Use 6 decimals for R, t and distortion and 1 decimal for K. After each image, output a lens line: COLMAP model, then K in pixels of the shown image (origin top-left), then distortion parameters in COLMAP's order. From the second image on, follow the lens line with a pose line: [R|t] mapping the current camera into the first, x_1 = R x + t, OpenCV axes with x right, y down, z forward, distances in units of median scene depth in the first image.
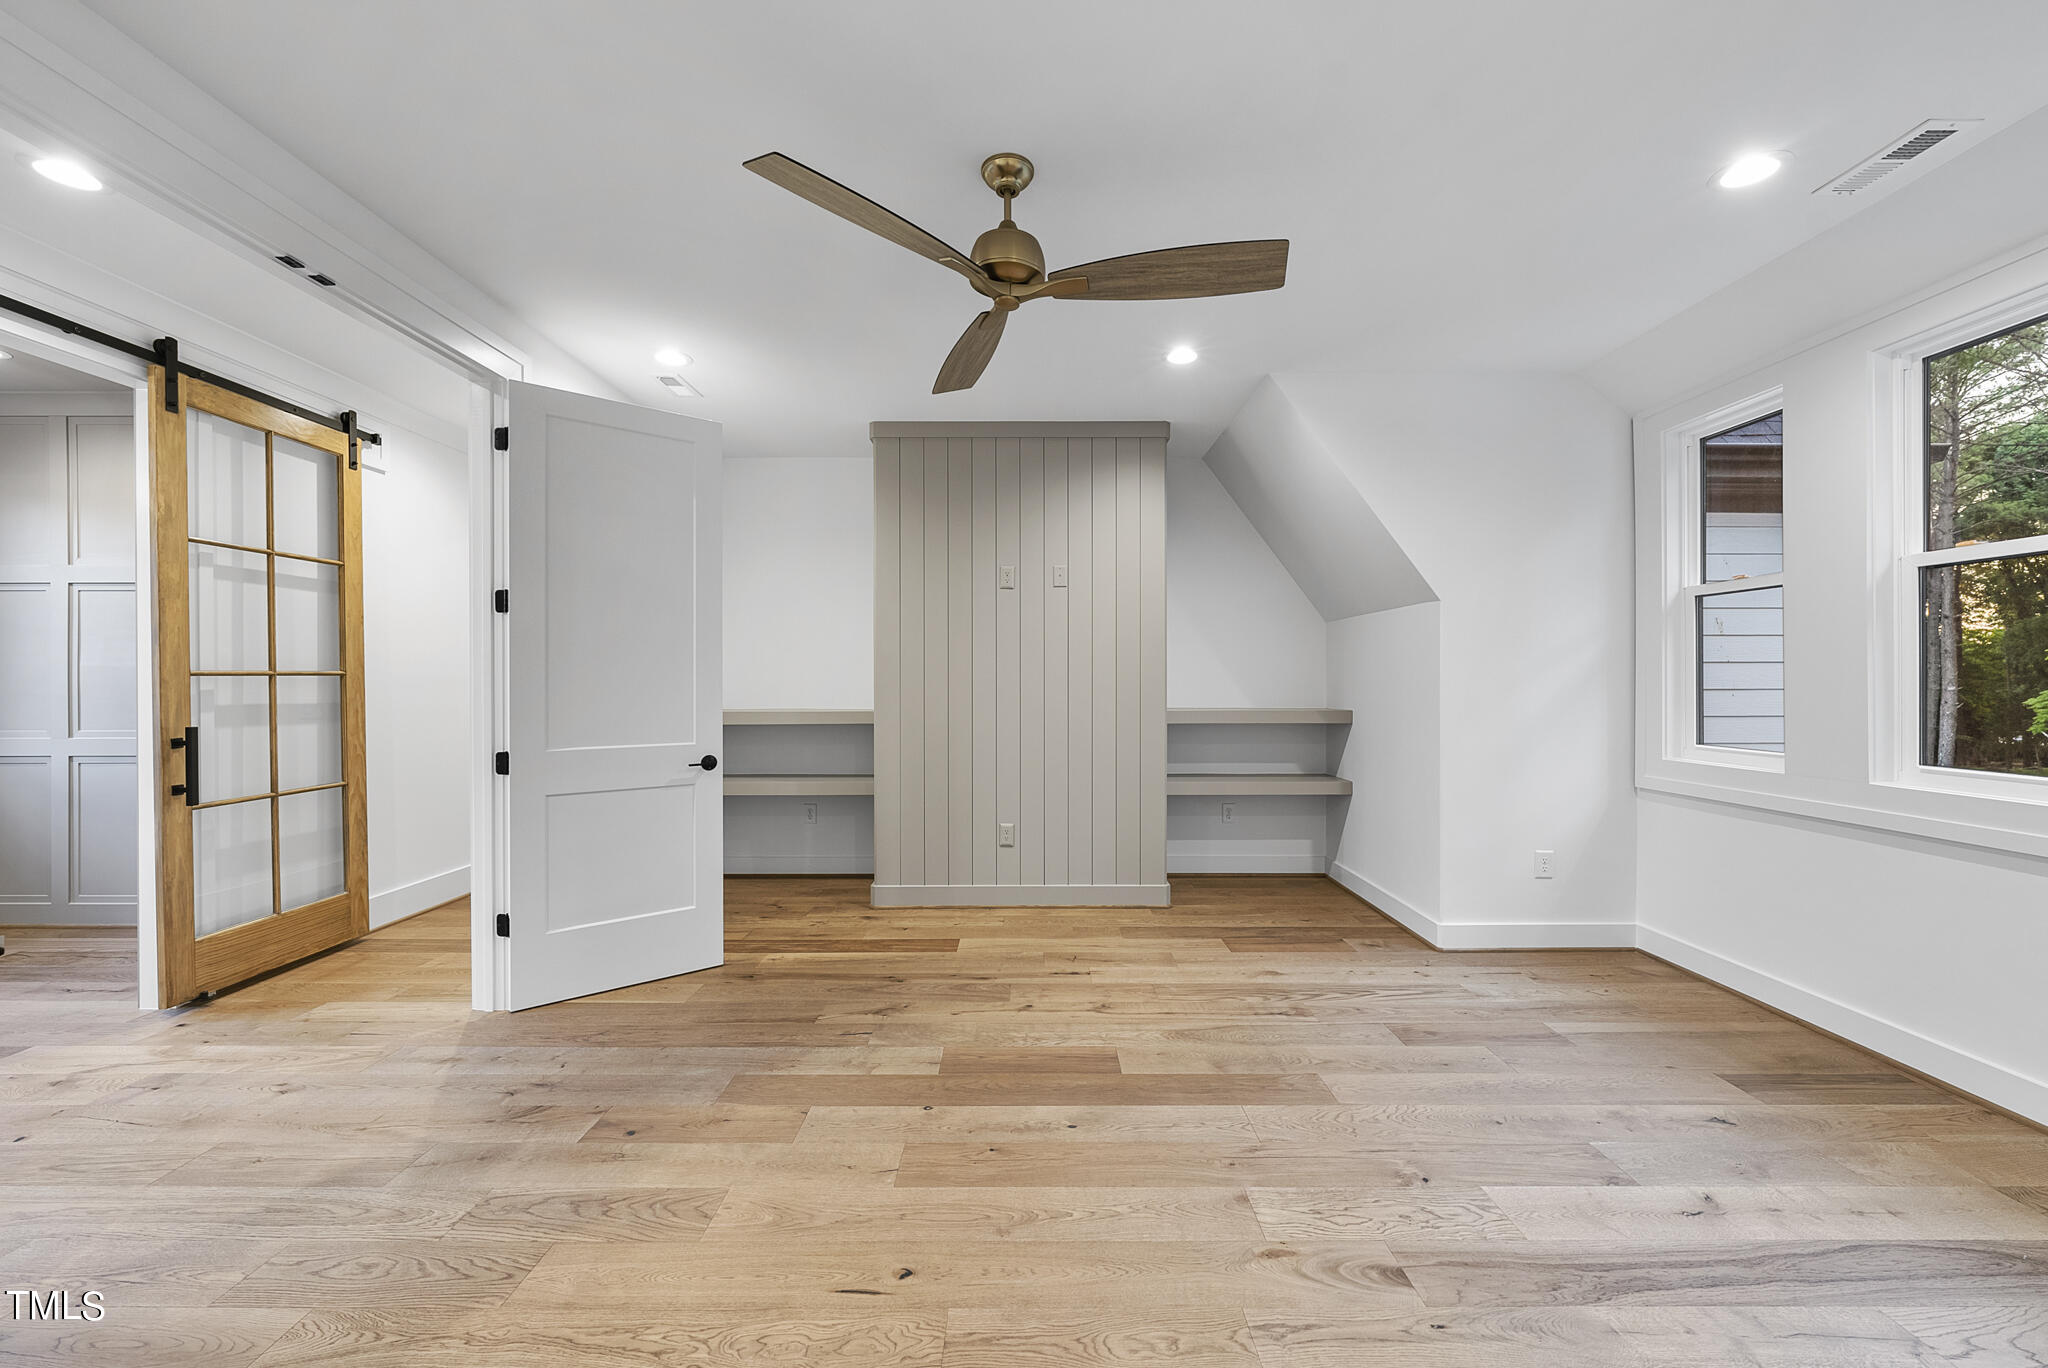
lens RADIAL K [[811.9, 0, 1044.5], [0, 811.9, 686.0], [0, 0, 1]] dist [0.001686, -0.000151]
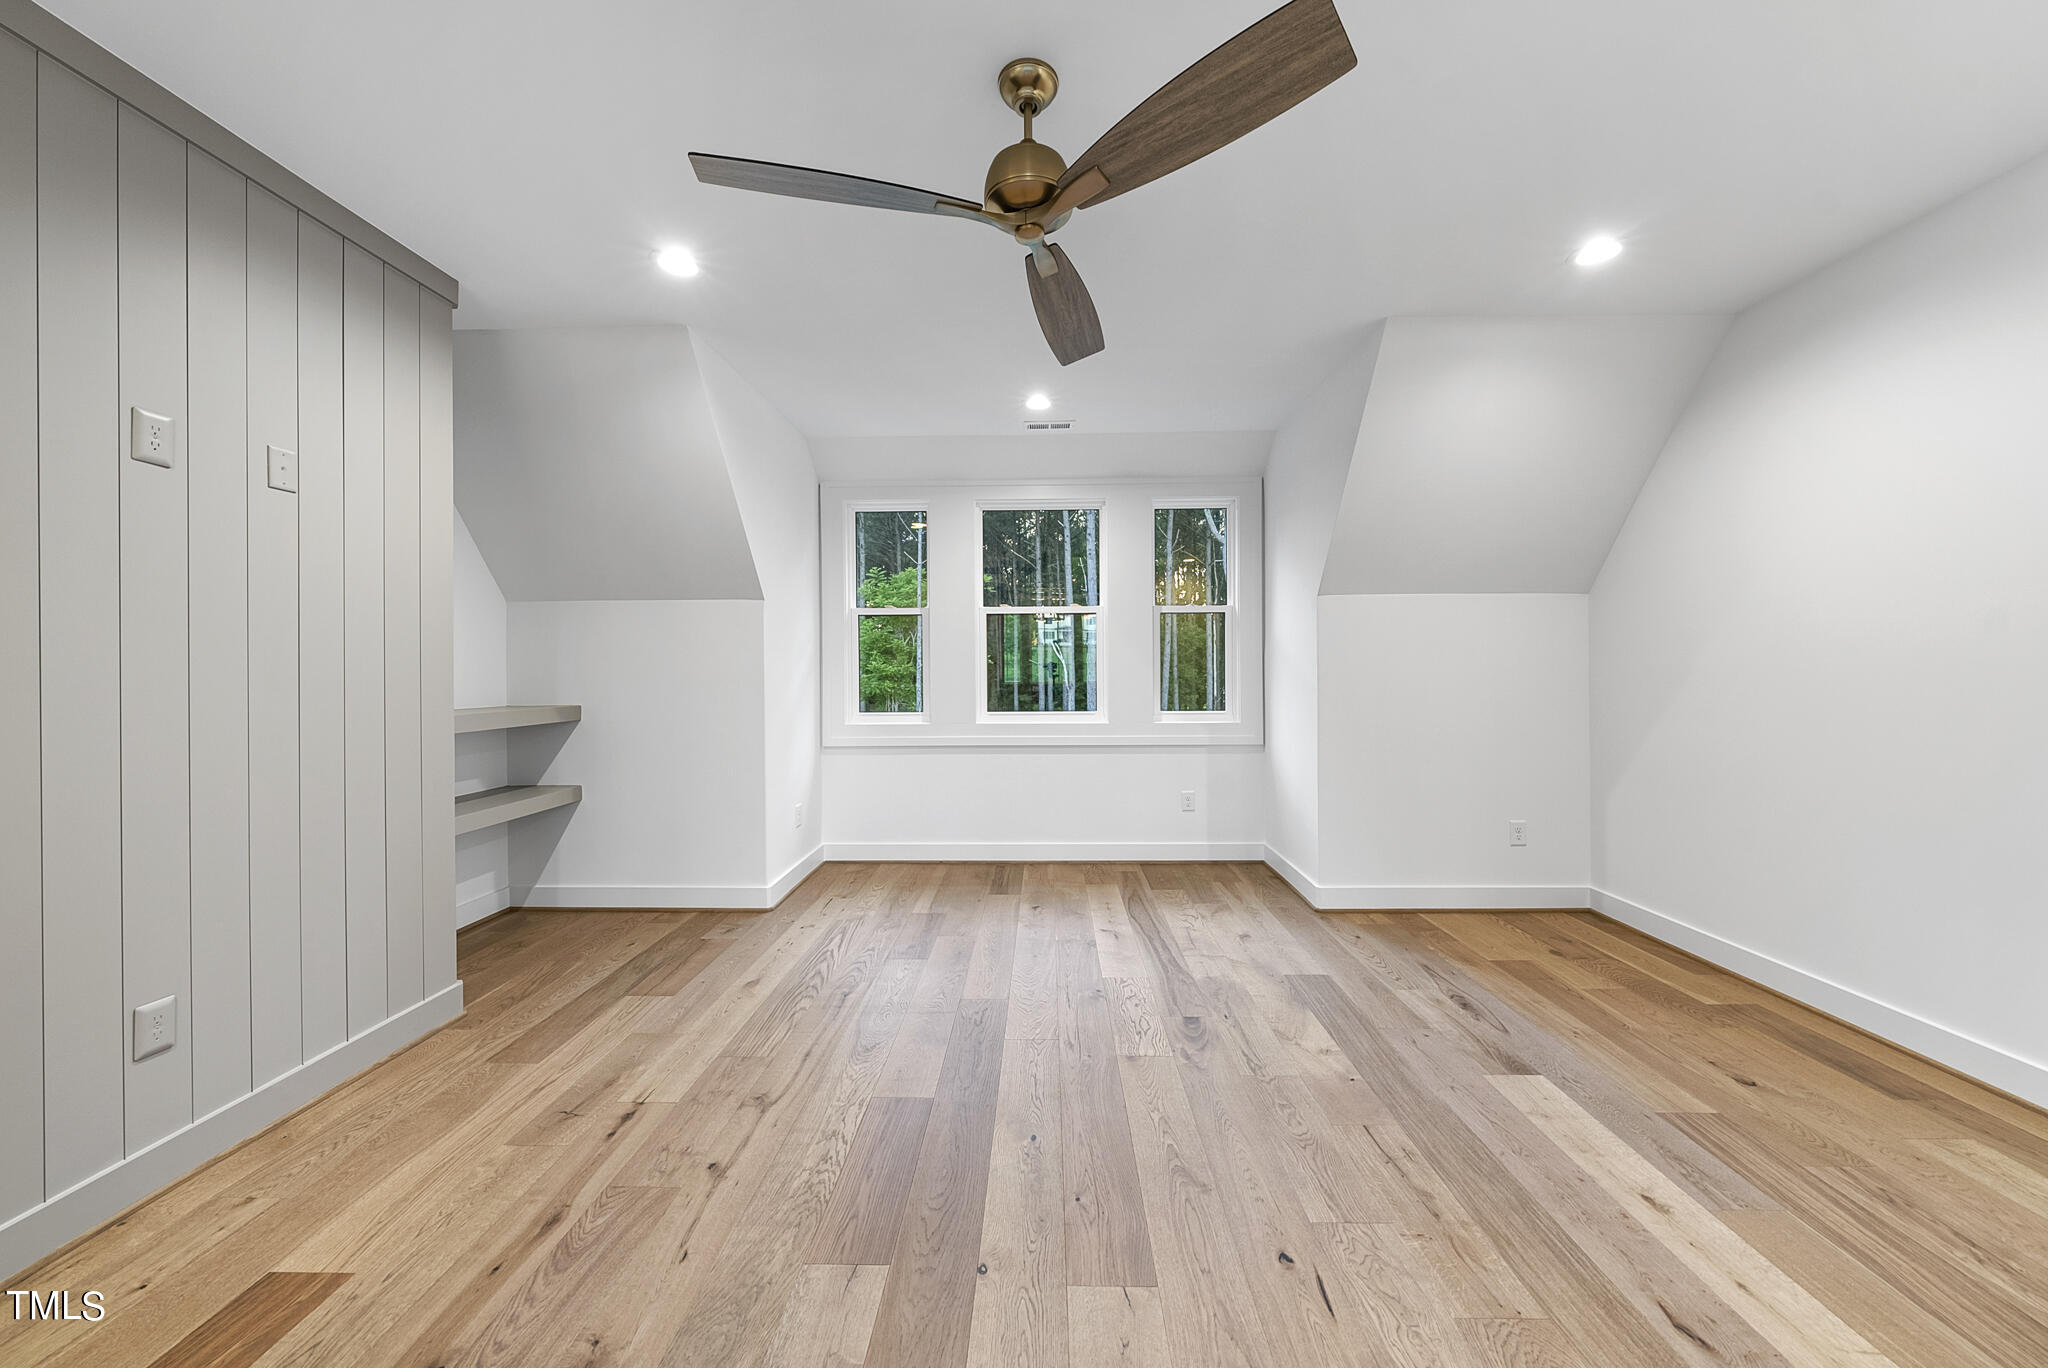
lens RADIAL K [[716.7, 0, 1035.9], [0, 716.7, 662.7], [0, 0, 1]] dist [-0.002658, -0.000057]
pose [[0.008765, 0.009918, 0.999912, -0.551375], [0.011336, 0.999886, -0.010017, -0.004727], [-0.999897, 0.011423, 0.008652, 0.668344]]
